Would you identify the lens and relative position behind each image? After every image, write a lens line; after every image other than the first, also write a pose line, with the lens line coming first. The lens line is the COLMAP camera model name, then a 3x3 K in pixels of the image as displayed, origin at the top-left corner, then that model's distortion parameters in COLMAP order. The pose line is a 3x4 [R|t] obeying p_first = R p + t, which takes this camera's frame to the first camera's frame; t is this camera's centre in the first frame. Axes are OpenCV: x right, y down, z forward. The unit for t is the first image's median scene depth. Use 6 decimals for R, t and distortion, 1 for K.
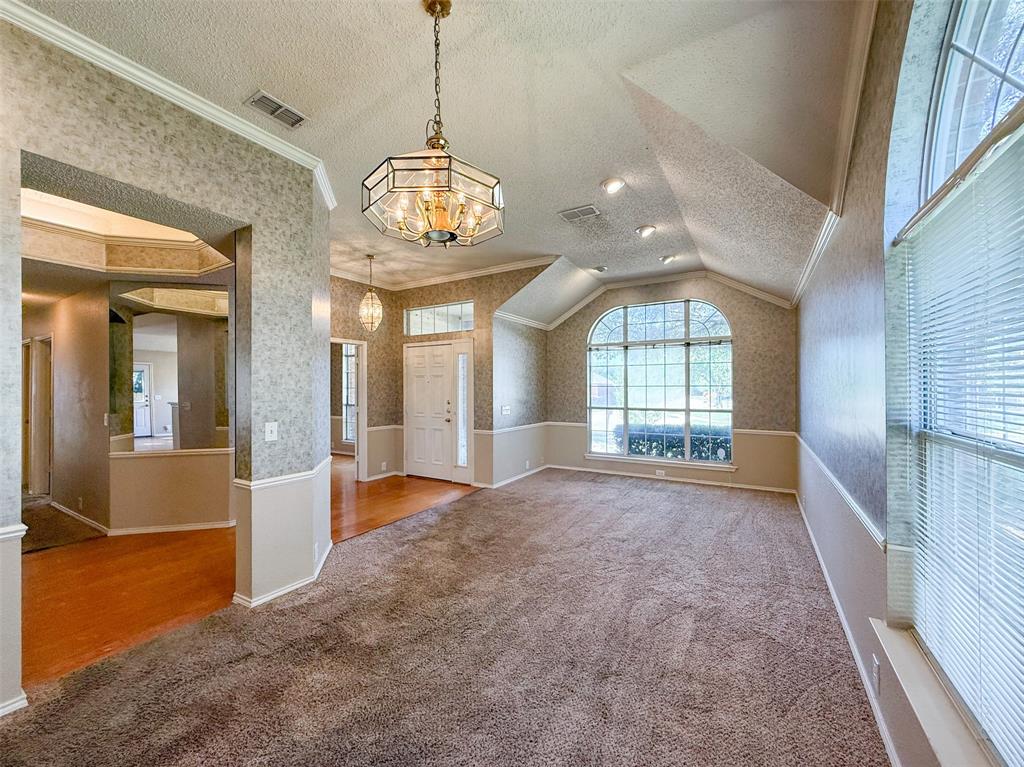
lens RADIAL K [[415.9, 0, 504.7], [0, 415.9, 386.5], [0, 0, 1]] dist [0.002057, -0.001140]
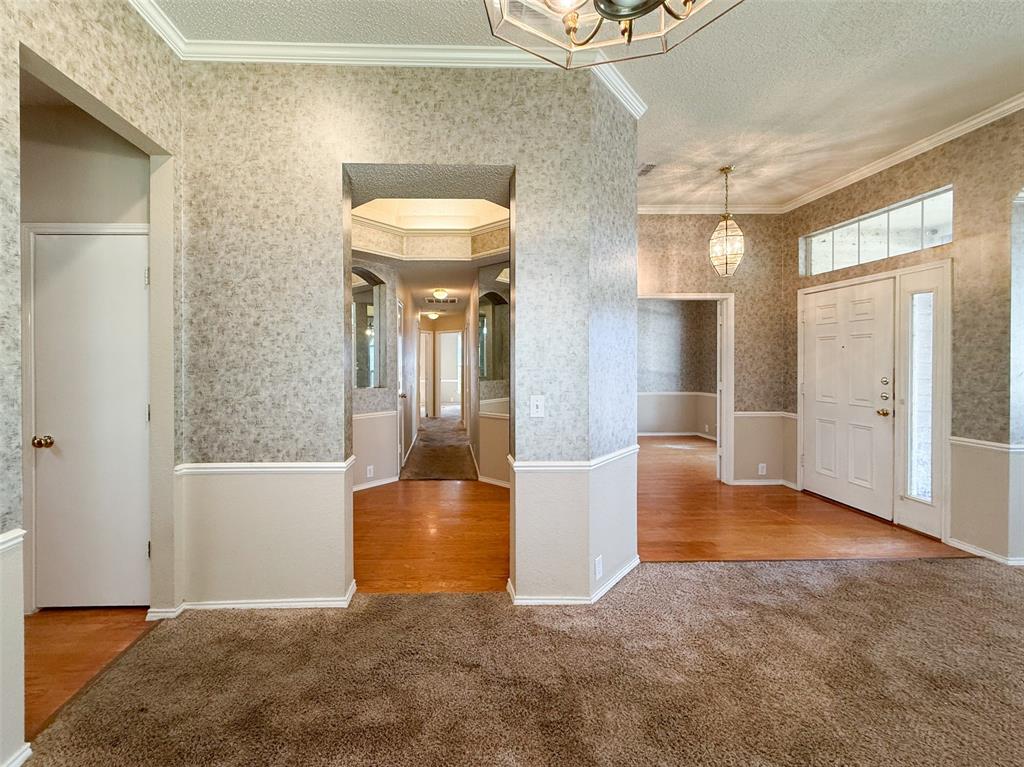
lens RADIAL K [[415.9, 0, 493.2], [0, 415.9, 366.9], [0, 0, 1]] dist [0.002057, -0.001140]
pose [[0.545347, 0.009891, -0.838152, 0.061711], [0.003122, 0.999899, 0.013831, 0.011290], [0.838204, -0.010159, 0.545261, 0.310725]]
